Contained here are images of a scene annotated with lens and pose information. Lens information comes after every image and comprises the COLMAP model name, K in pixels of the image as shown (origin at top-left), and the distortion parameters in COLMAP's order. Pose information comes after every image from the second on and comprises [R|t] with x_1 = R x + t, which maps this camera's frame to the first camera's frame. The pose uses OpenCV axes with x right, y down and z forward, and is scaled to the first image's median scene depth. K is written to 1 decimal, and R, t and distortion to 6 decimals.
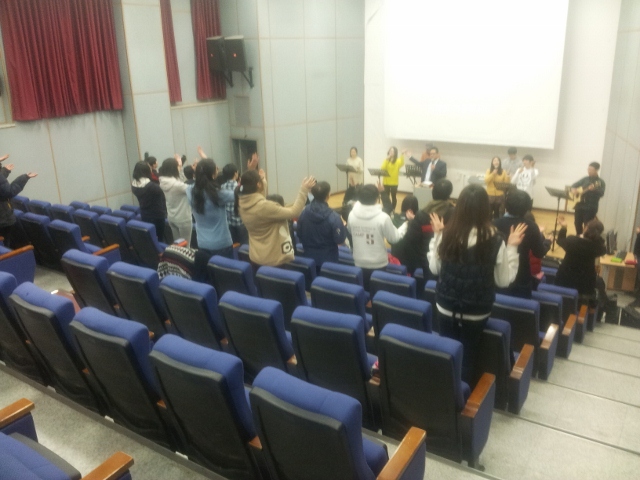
lens RADIAL K [[580.1, 0, 316.0], [0, 580.1, 245.7], [0, 0, 1]] dist [0.078012, -0.121362]
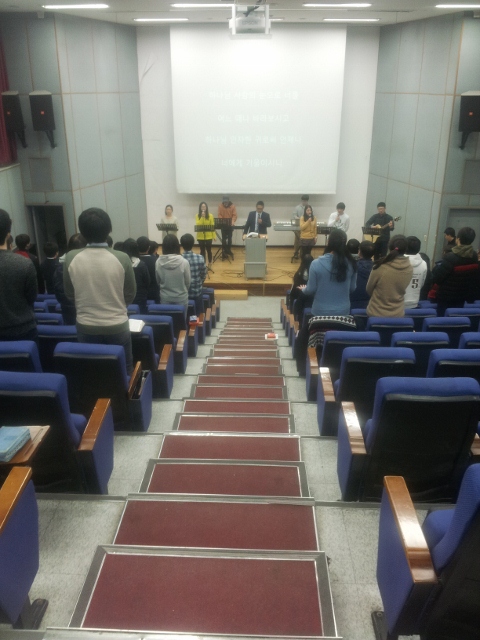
lens RADIAL K [[580.1, 0, 234.4], [0, 580.1, 333.7], [0, 0, 1]] dist [0.078012, -0.121362]
pose [[0.870458, -0.178386, 0.458782, -0.330291], [0.145494, 0.983620, 0.106409, -0.040308], [-0.470249, -0.025875, 0.882155, 0.048110]]
